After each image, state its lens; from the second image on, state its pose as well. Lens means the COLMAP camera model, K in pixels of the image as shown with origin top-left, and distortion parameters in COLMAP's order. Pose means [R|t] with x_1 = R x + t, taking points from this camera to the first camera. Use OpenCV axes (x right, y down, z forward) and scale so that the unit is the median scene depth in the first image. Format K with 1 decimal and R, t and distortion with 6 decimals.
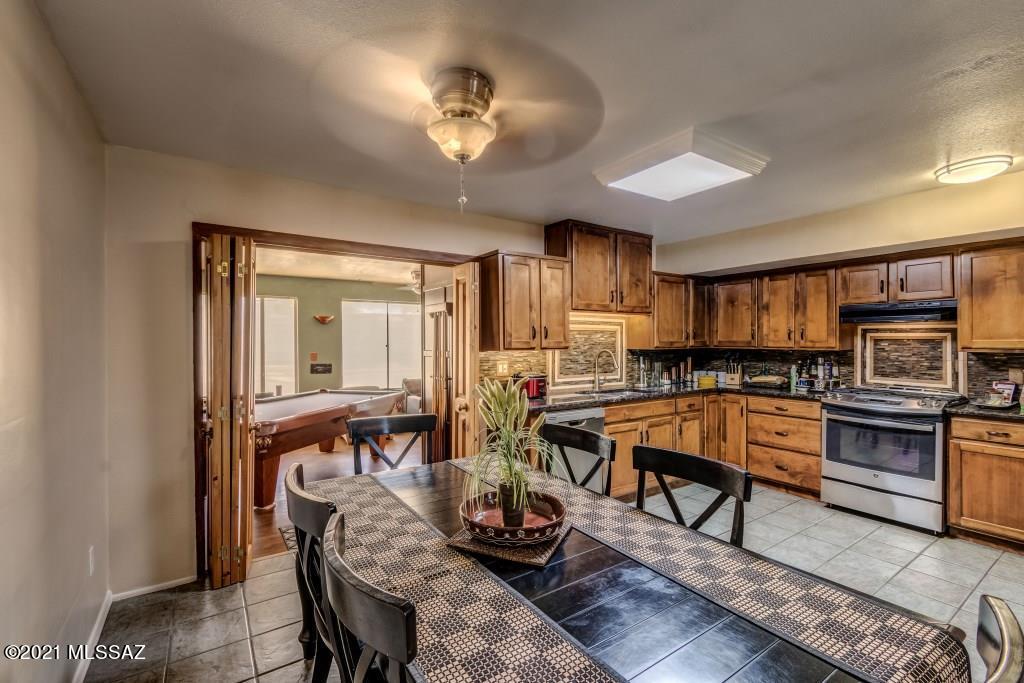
lens RADIAL K [[453.1, 0, 512.2], [0, 453.1, 341.3], [0, 0, 1]] dist [0.005357, -0.000517]
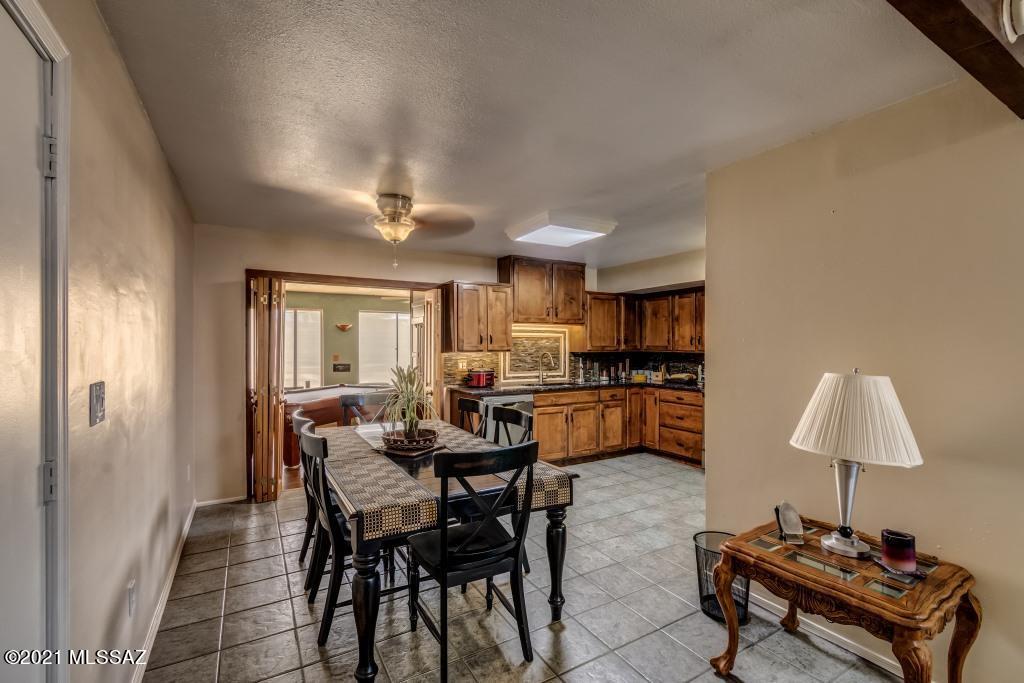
lens RADIAL K [[453.1, 0, 513.2], [0, 453.1, 342.7], [0, 0, 1]] dist [0.005357, -0.000517]
pose [[0.997637, 0.002310, -0.068663, 0.218013], [-0.002759, 0.999975, -0.006437, 0.000306], [0.068646, 0.006611, 0.997619, -0.333380]]
